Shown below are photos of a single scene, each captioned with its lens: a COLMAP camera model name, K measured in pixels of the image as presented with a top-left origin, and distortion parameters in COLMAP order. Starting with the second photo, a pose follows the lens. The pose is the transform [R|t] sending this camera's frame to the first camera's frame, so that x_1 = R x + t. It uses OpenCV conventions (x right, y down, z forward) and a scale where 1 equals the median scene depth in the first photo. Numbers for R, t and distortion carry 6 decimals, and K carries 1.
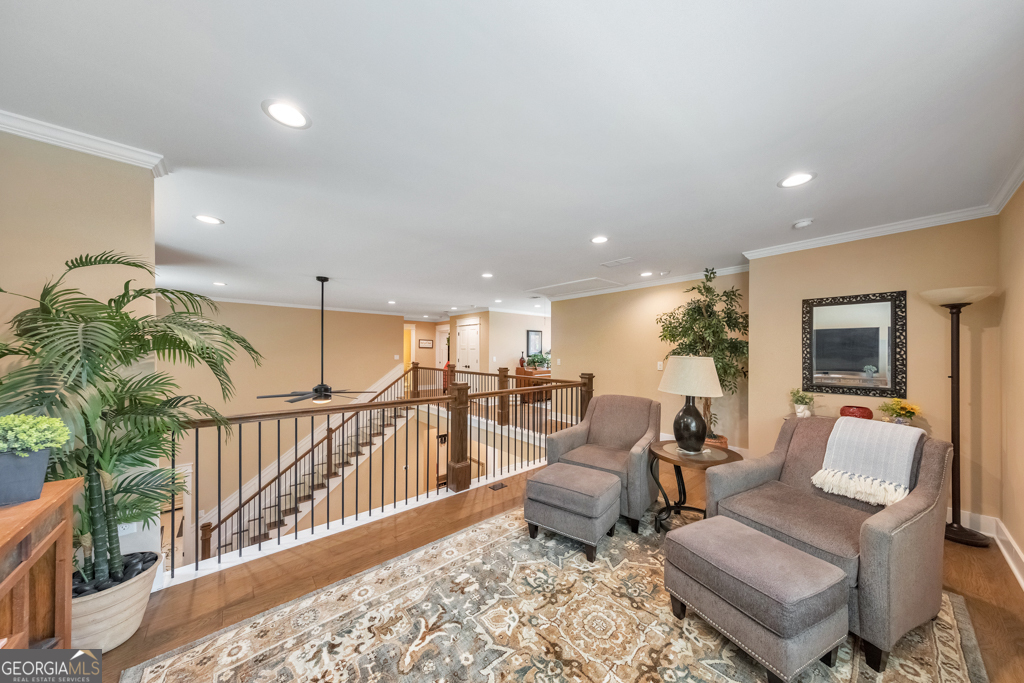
lens RADIAL K [[324.5, 0, 525.3], [0, 324.5, 349.7], [0, 0, 1]] dist [0.007735, -0.000082]
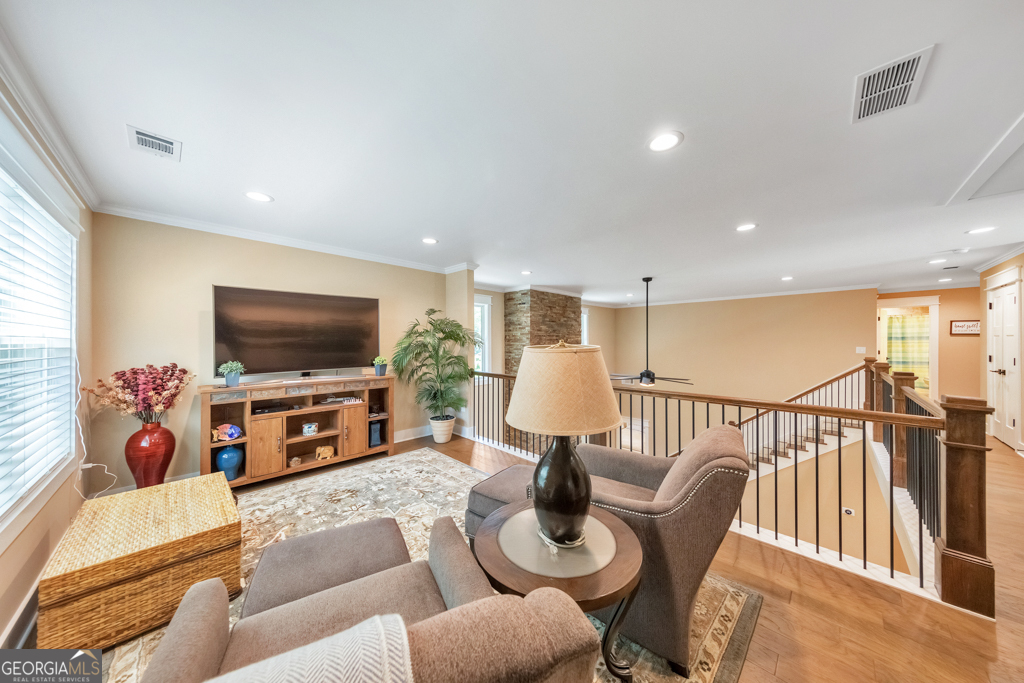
lens RADIAL K [[324.5, 0, 516.7], [0, 324.5, 342.9], [0, 0, 1]] dist [0.007735, -0.000082]
pose [[0.065763, -0.001446, -0.997834, 0.513299], [0.007988, 0.999968, -0.000923, 0.007229], [0.997803, -0.007910, 0.065772, 0.461096]]
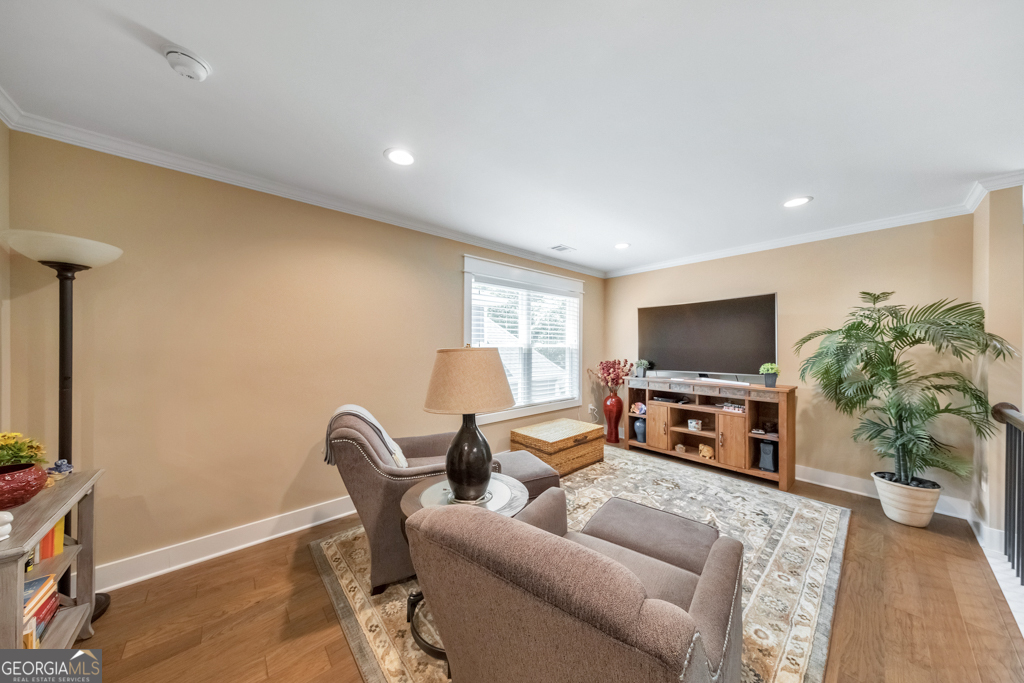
lens RADIAL K [[324.5, 0, 514.0], [0, 324.5, 345.0], [0, 0, 1]] dist [0.007735, -0.000082]
pose [[-0.999974, -0.006421, -0.003137, 0.220720], [-0.006387, 0.999923, -0.010686, 0.009408], [0.003205, -0.010666, -0.999938, 0.832845]]
